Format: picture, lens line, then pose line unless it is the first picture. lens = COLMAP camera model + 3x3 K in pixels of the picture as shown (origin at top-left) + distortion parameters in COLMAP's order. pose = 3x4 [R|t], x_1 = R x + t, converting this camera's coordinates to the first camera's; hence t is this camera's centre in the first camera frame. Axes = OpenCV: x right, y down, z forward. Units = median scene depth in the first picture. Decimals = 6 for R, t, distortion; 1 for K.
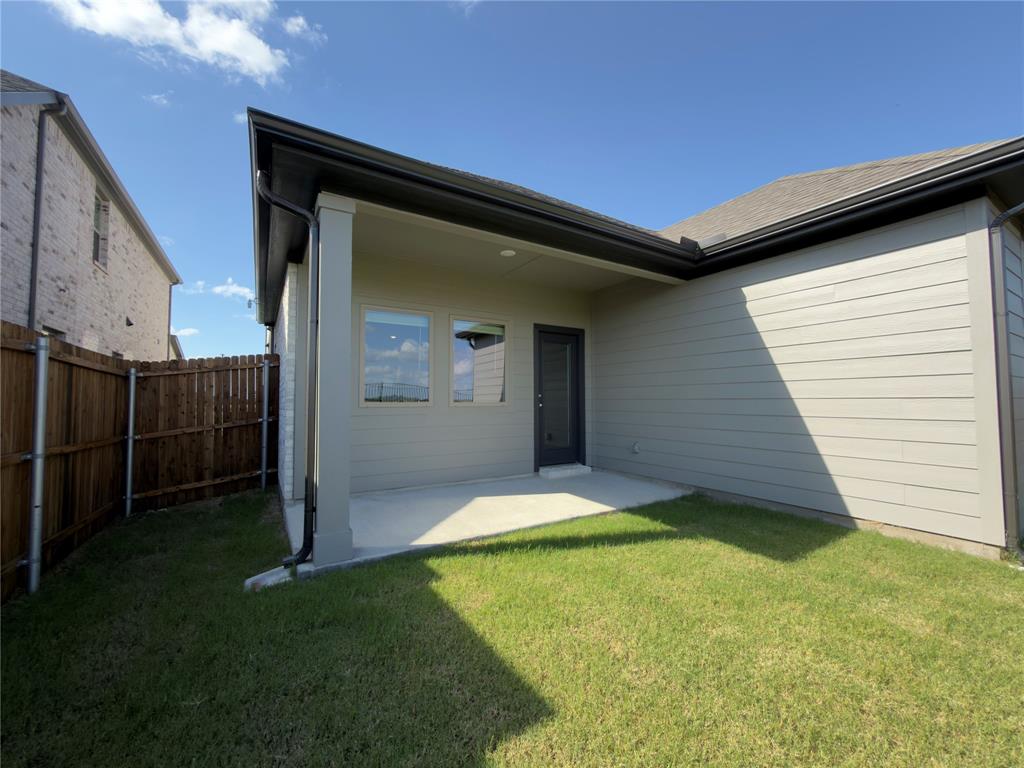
lens RADIAL K [[409.4, 0, 512.0], [0, 409.4, 384.0], [0, 0, 1]] dist [0.000529, 0.000317]
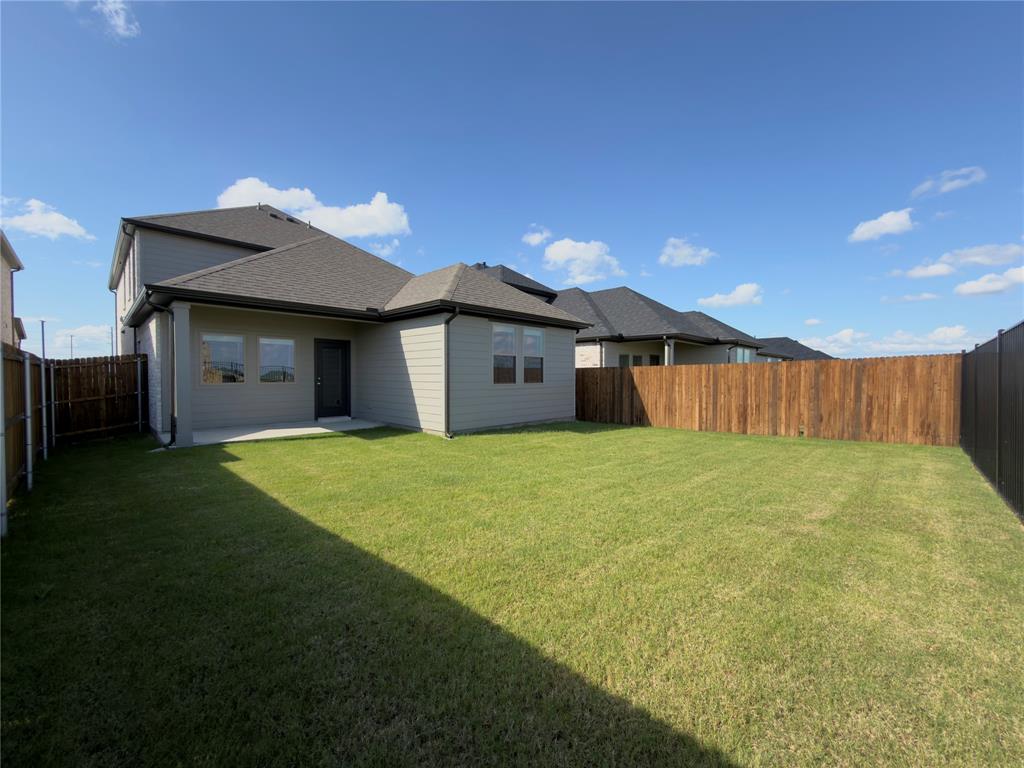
lens RADIAL K [[409.4, 0, 512.0], [0, 409.4, 384.0], [0, 0, 1]] dist [0.000529, 0.000317]
pose [[0.969515, -0.001970, 0.245023, 0.545070], [-0.013620, 0.997989, 0.061913, -0.084402], [-0.244652, -0.063362, 0.967538, -1.155333]]
